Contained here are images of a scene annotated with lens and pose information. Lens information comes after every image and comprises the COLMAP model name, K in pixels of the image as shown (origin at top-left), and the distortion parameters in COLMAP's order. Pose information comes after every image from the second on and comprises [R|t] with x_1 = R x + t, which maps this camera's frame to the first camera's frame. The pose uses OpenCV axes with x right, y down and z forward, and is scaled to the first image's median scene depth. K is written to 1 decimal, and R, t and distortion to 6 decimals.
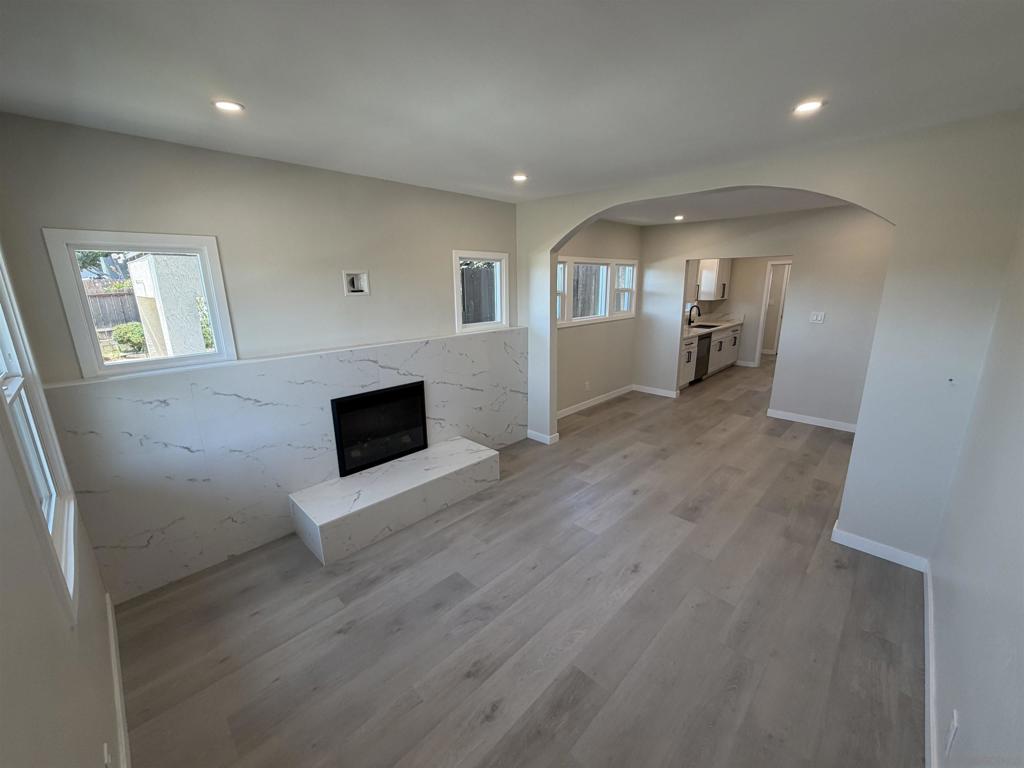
lens RADIAL K [[406.1, 0, 510.0], [0, 406.1, 385.1], [0, 0, 1]] dist [-0.001946, -0.000693]
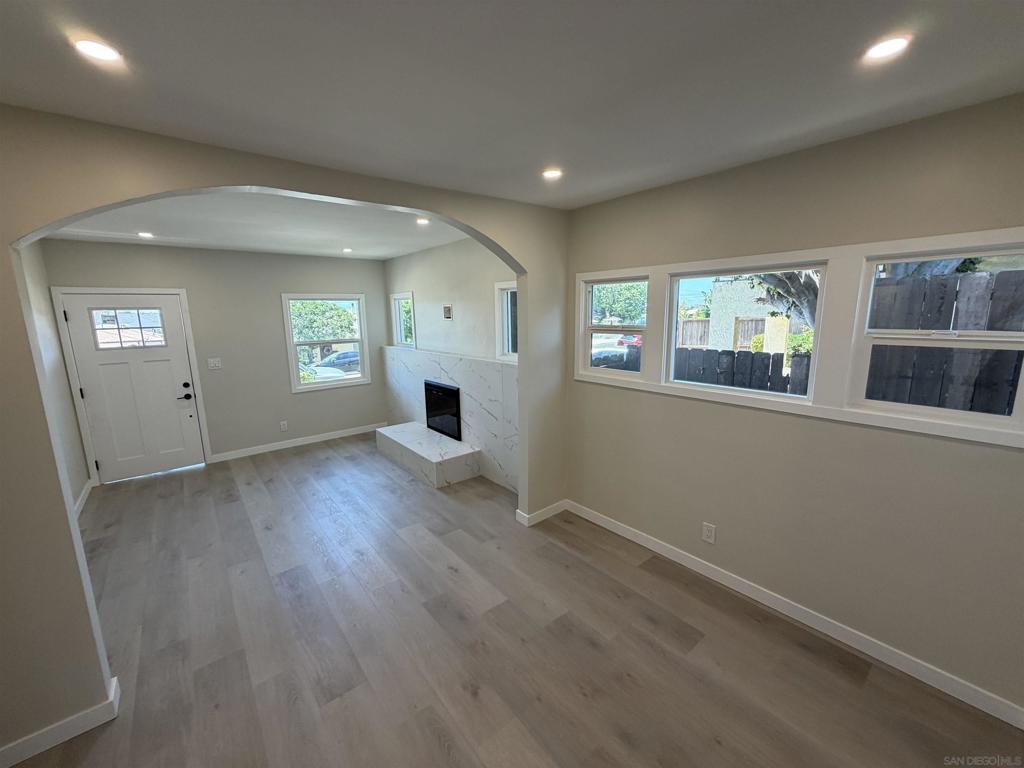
lens RADIAL K [[406.1, 0, 510.0], [0, 406.1, 385.1], [0, 0, 1]] dist [-0.001946, -0.000693]
pose [[-0.103655, 0.195156, -0.975279, 1.038880], [-0.225201, 0.950491, 0.214130, -0.336931], [0.968783, 0.241830, -0.054574, 1.246752]]
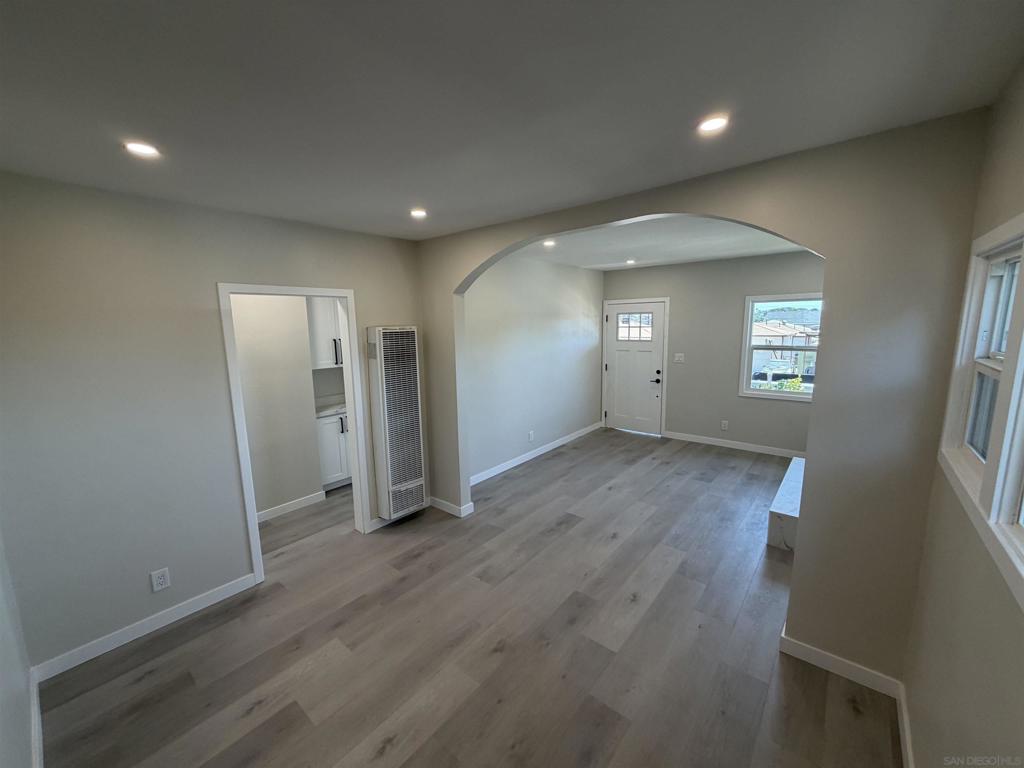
lens RADIAL K [[406.1, 0, 510.0], [0, 406.1, 385.1], [0, 0, 1]] dist [-0.001946, -0.000693]
pose [[-0.996028, 0.048745, -0.074506, 0.600378], [0.015617, 0.919491, 0.392800, -0.448633], [0.087655, 0.390077, -0.916601, 1.693962]]
